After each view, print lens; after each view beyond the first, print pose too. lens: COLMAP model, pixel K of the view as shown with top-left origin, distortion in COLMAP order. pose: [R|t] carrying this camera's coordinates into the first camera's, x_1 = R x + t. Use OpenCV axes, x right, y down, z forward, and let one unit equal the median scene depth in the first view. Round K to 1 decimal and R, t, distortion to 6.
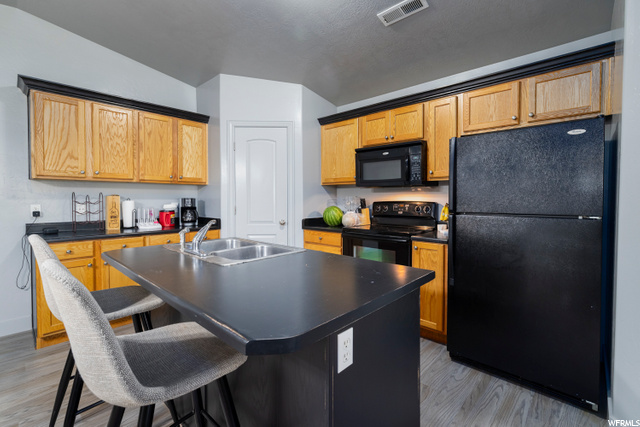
lens RADIAL K [[286.7, 0, 331.6], [0, 286.7, 204.7], [0, 0, 1]] dist [0.000299, 0.000093]
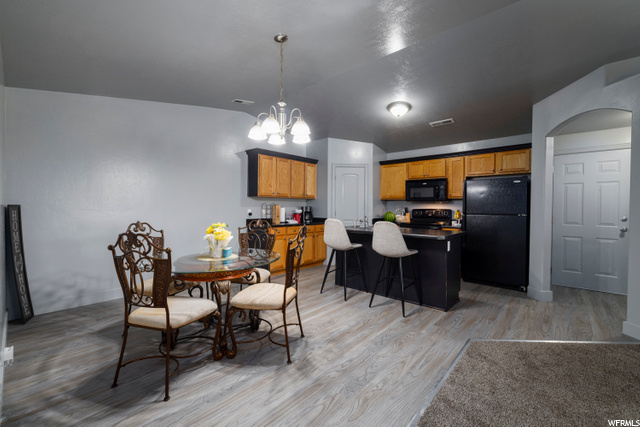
lens RADIAL K [[270.5, 0, 316.1], [0, 270.5, 212.5], [0, 0, 1]] dist [-0.000285, 0.000052]
pose [[0.999966, 0.005605, -0.006007, -0.500793], [-0.005632, 0.999974, -0.004521, 0.023890], [0.005982, 0.004555, 0.999972, -0.772788]]
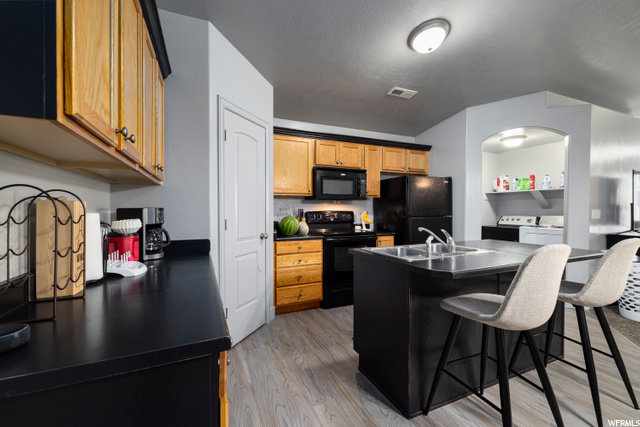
lens RADIAL K [[270.5, 0, 316.1], [0, 270.5, 212.5], [0, 0, 1]] dist [-0.000285, 0.000052]
pose [[0.423295, -0.005519, 0.905975, -0.943764], [0.025131, 0.999668, -0.005652, -0.000503], [-0.905643, 0.025161, 0.423293, 0.561690]]
